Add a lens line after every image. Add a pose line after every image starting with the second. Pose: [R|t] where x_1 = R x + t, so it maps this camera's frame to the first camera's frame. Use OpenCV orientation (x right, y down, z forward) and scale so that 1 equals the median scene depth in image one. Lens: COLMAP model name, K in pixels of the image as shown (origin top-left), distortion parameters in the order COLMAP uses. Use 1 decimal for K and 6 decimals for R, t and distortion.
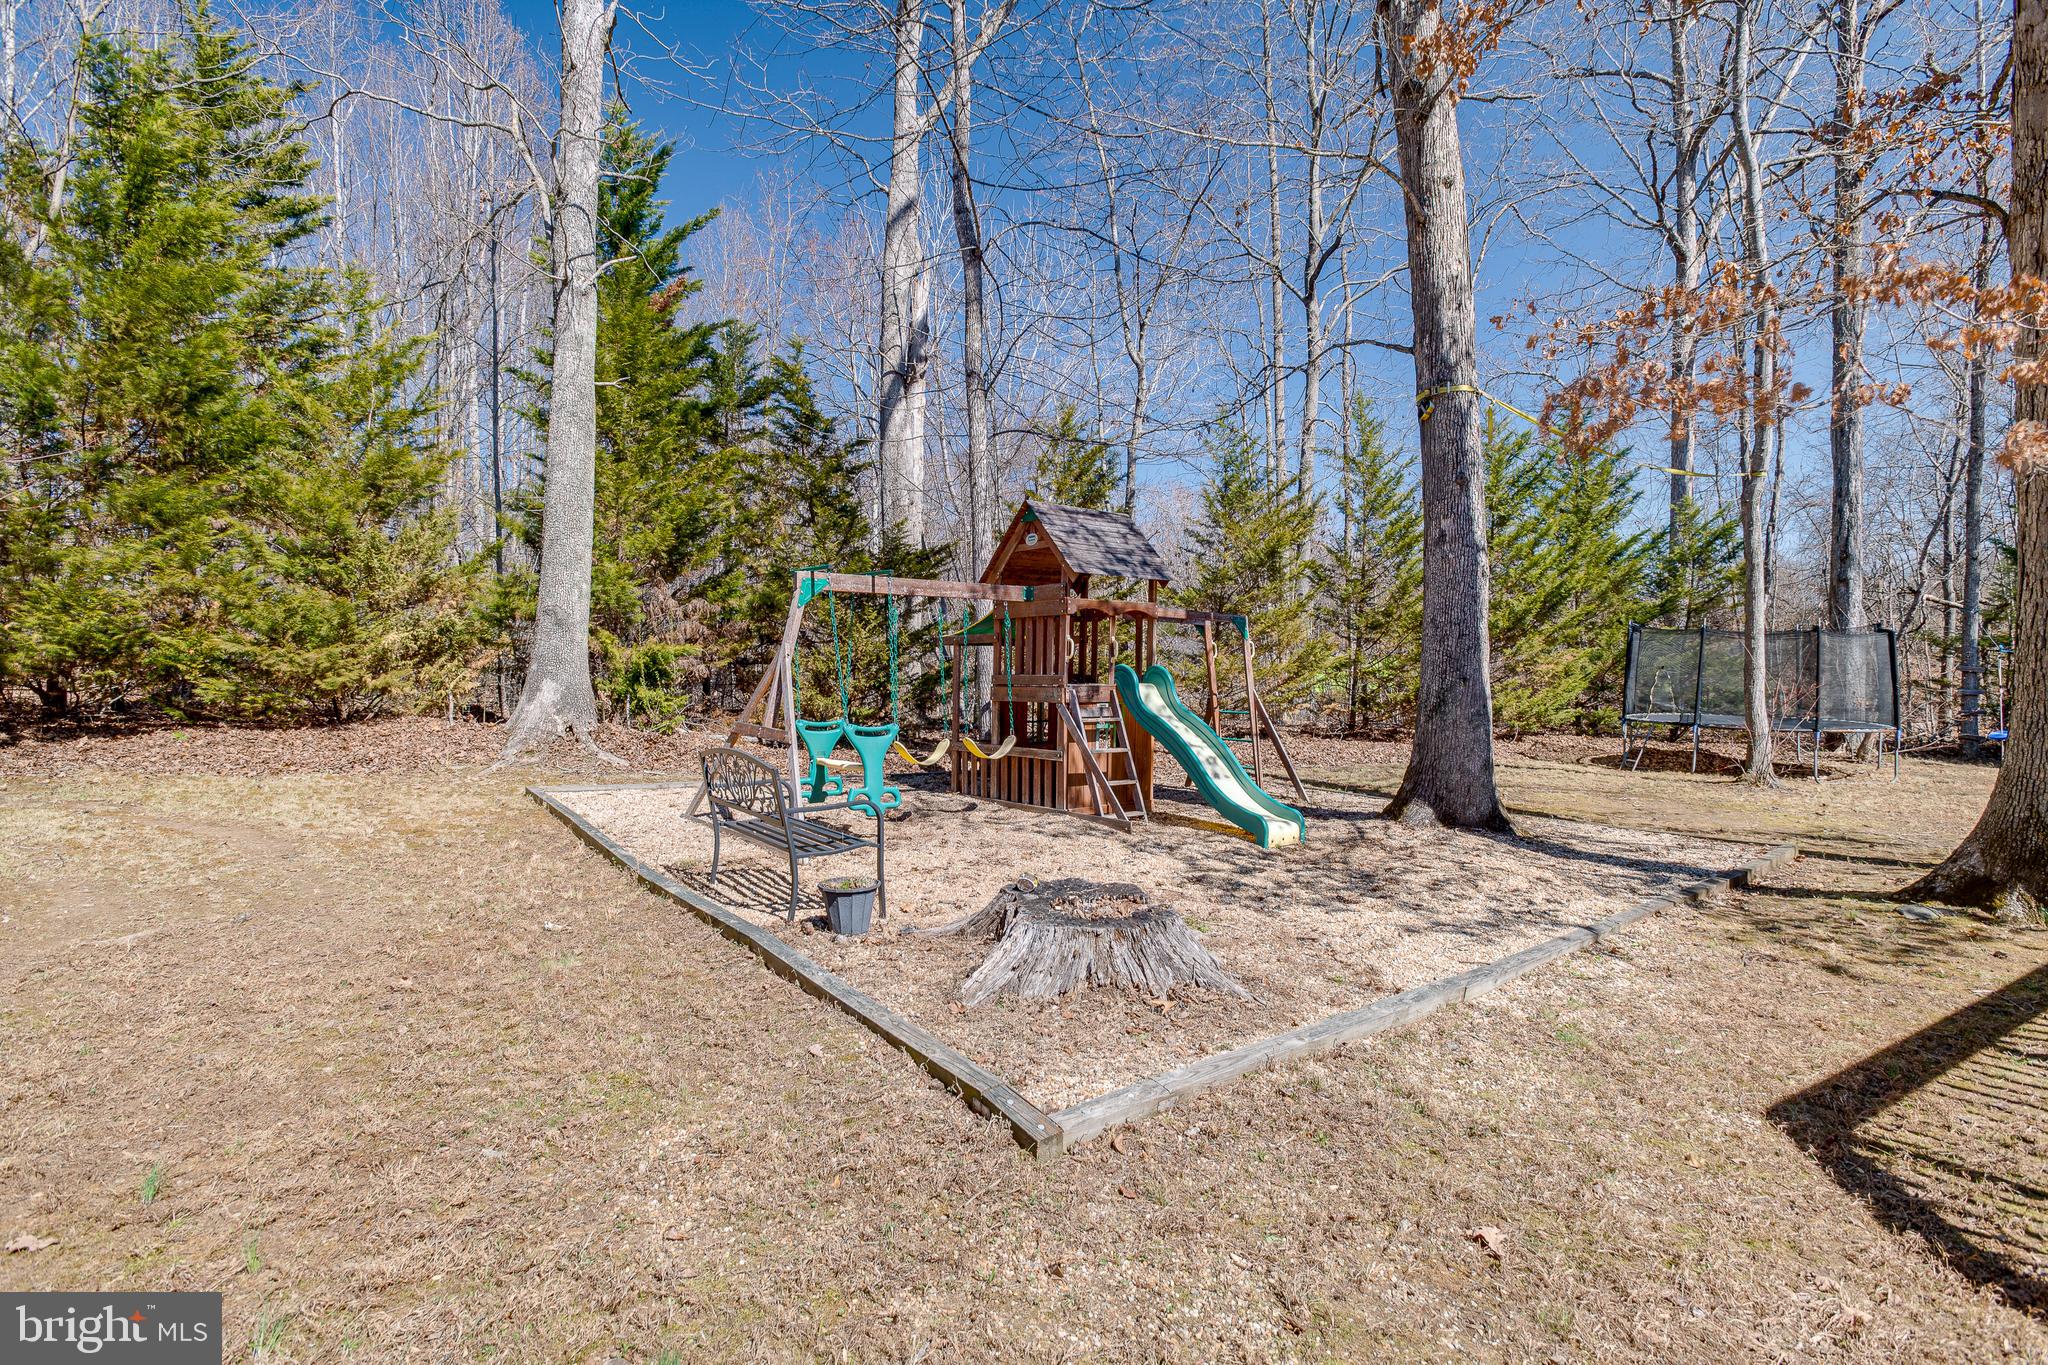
lens RADIAL K [[1029.2, 0, 1024.0], [0, 1029.2, 682.5], [0, 0, 1]] dist [-0.066522, 0.029423]
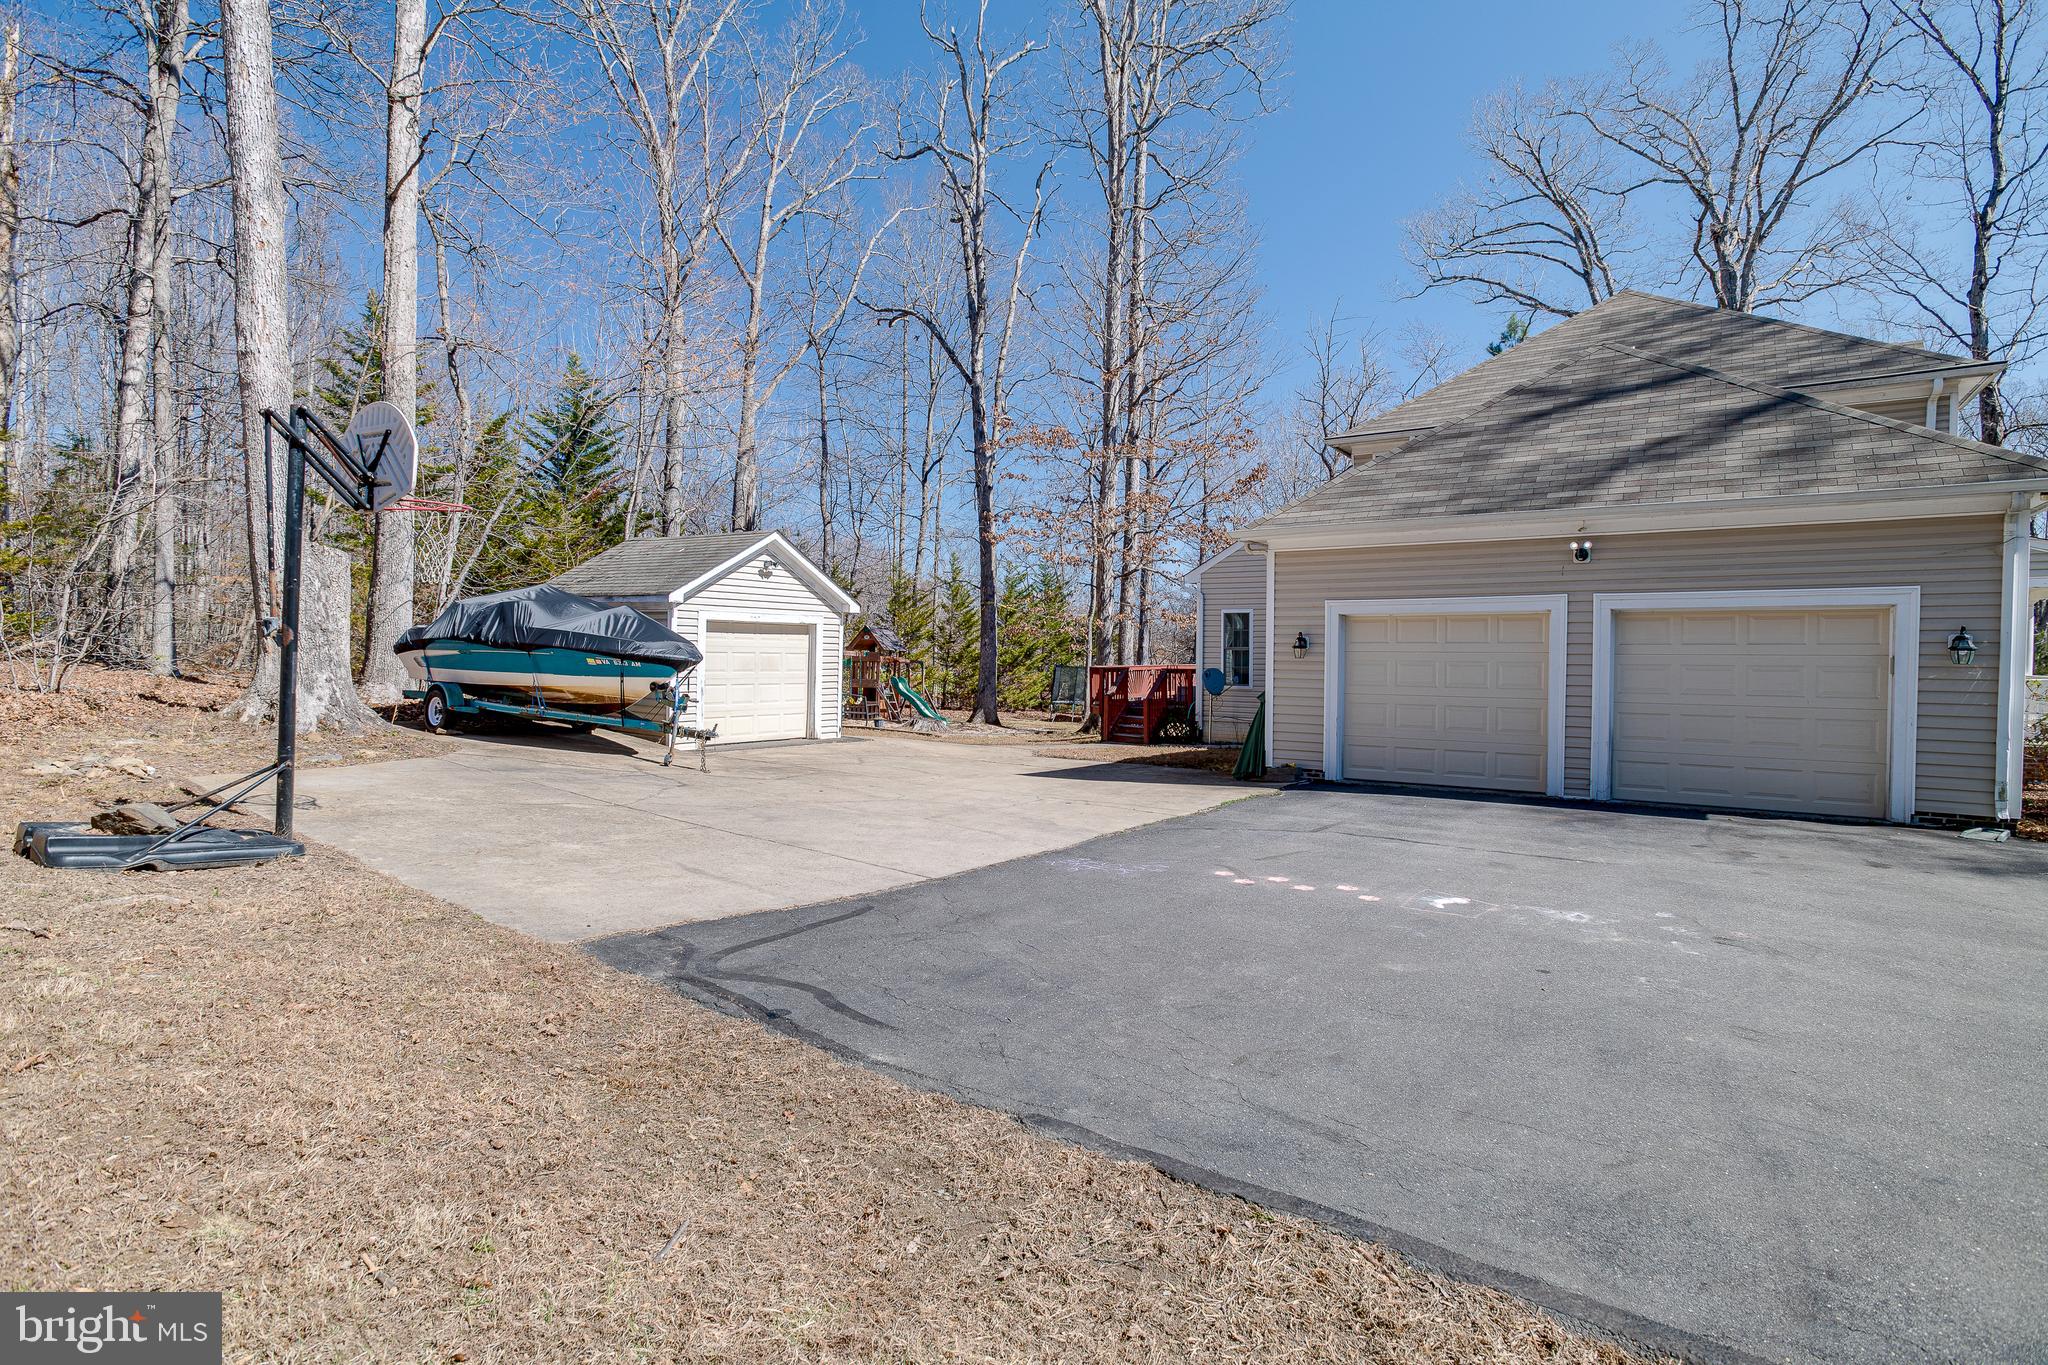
lens RADIAL K [[1029.2, 0, 1024.0], [0, 1029.2, 682.5], [0, 0, 1]] dist [-0.066522, 0.029423]
pose [[0.906556, 0.027144, 0.421212, -0.443356], [-0.028274, 0.999594, -0.003563, -0.001207], [-0.421138, -0.008679, 0.906955, -1.043715]]
